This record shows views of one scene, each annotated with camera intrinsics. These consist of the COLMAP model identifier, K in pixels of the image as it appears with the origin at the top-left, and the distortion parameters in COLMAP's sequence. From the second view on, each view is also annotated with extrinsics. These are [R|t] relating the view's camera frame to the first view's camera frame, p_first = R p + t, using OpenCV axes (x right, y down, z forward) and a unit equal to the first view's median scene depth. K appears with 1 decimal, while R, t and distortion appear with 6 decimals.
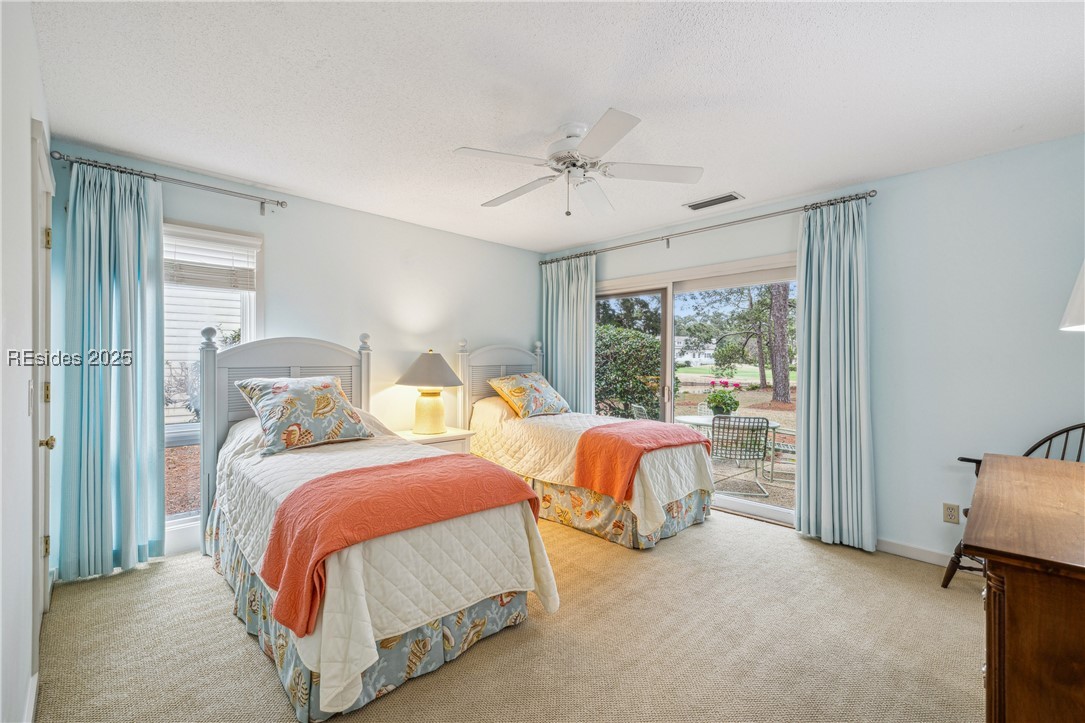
lens RADIAL K [[455.2, 0, 548.4], [0, 455.2, 358.1], [0, 0, 1]] dist [0.003718, 0.000283]
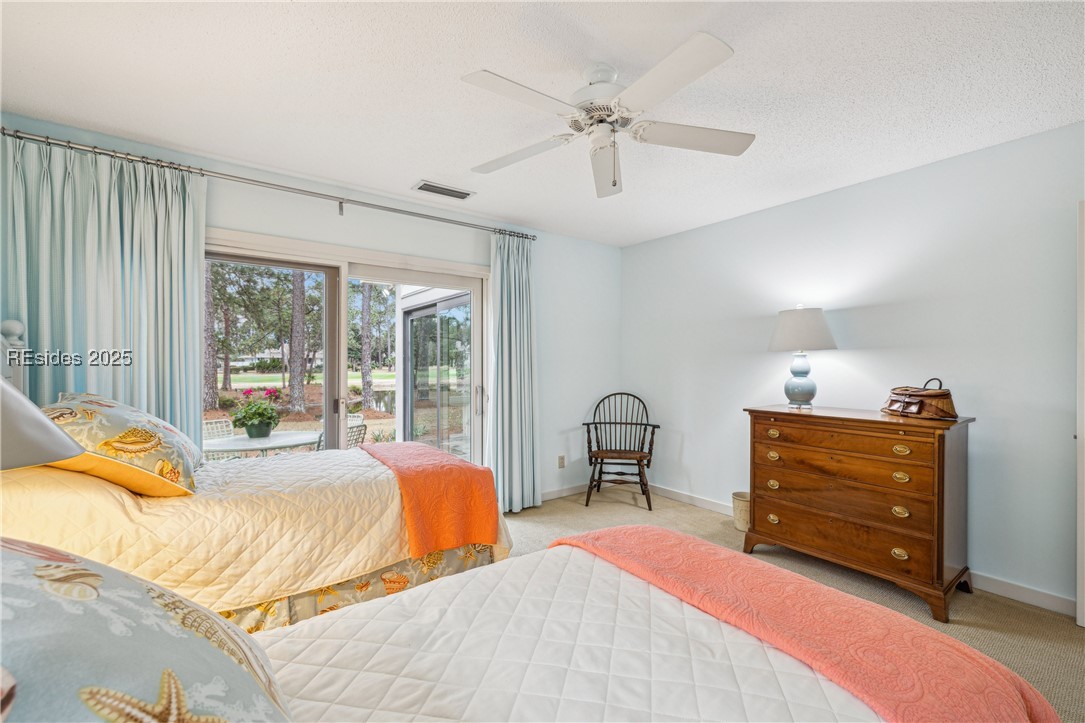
lens RADIAL K [[455.2, 0, 539.5], [0, 455.2, 360.6], [0, 0, 1]] dist [0.003718, 0.000283]
pose [[0.151571, -0.001096, 0.988446, -0.508542], [0.002670, 0.999996, 0.000699, -0.000776], [-0.988443, 0.002534, 0.151573, 0.657376]]
